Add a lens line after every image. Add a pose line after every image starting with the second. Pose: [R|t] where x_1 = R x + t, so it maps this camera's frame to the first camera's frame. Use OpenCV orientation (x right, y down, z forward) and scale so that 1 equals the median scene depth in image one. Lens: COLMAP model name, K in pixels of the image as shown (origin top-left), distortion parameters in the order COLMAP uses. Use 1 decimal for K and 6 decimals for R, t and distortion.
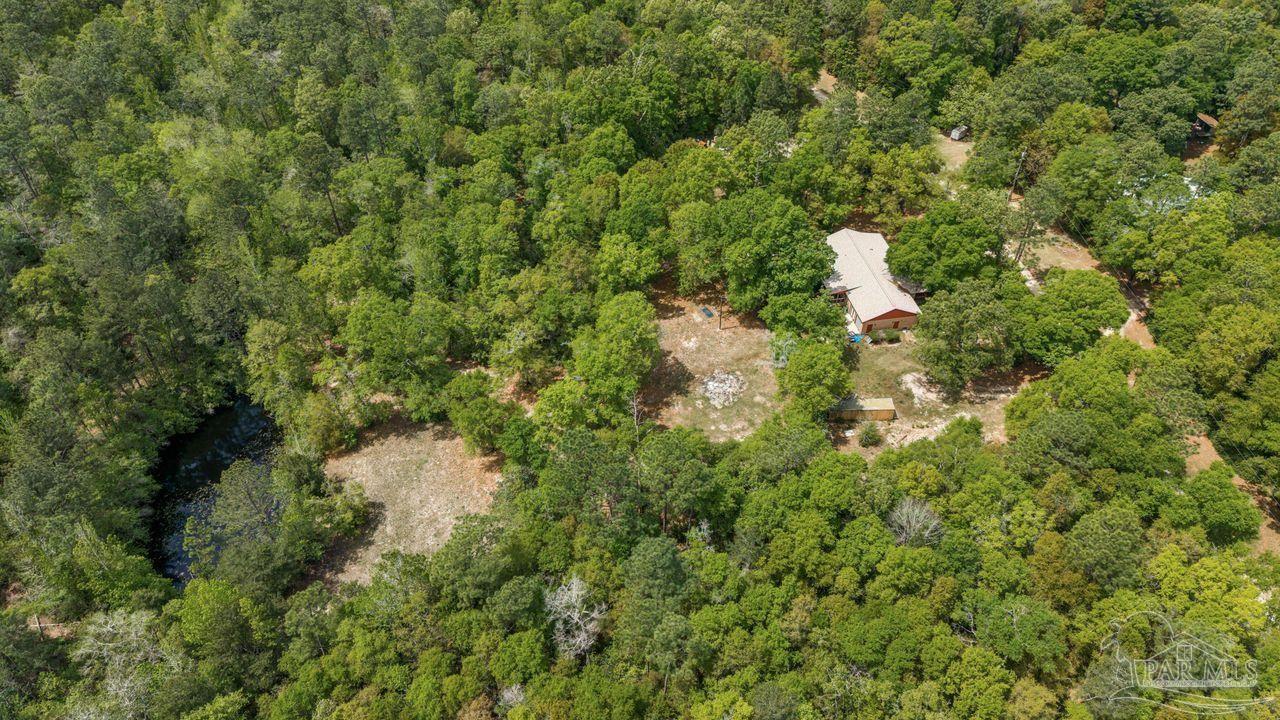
lens RADIAL K [[864.3, 0, 644.7], [0, 864.3, 364.1], [0, 0, 1]] dist [0.025915, -0.005886]
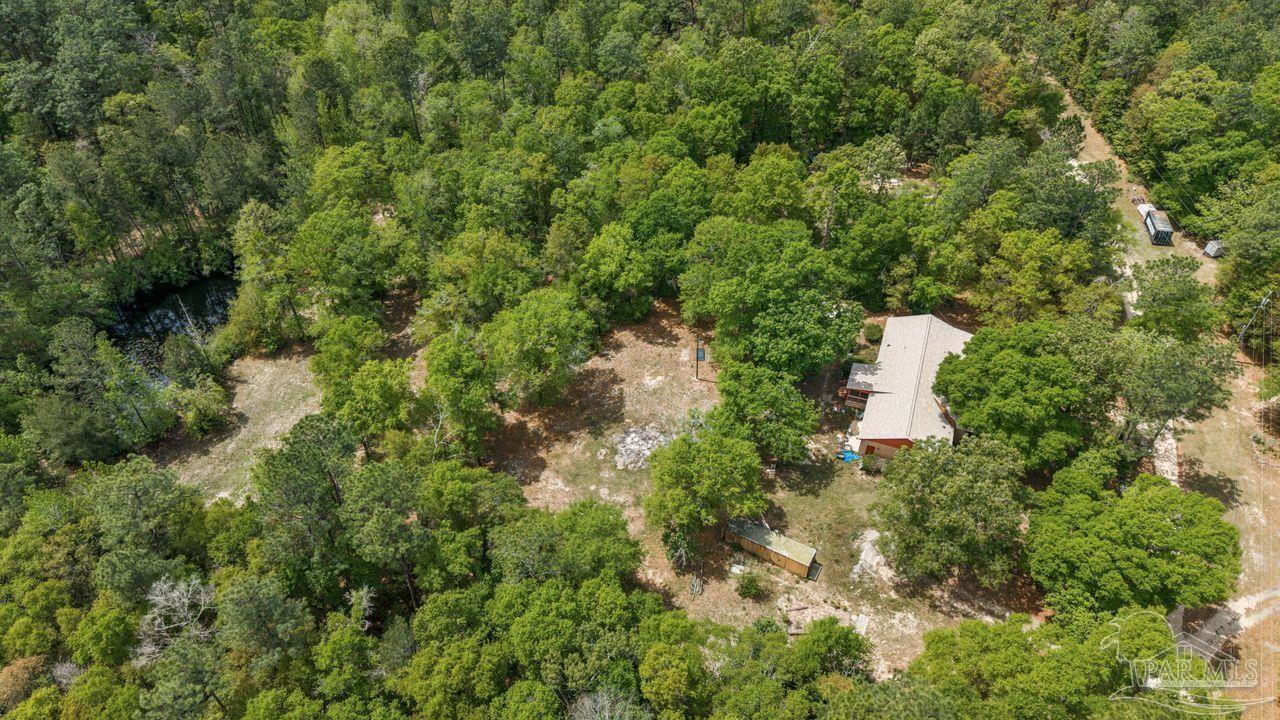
lens RADIAL K [[864.3, 0, 642.1], [0, 864.3, 358.9], [0, 0, 1]] dist [0.025915, -0.005886]
pose [[0.865778, 0.349494, -0.358167, 0.327801], [-0.346326, 0.935088, 0.075289, -0.101316], [0.361230, 0.058859, 0.930617, 0.251399]]
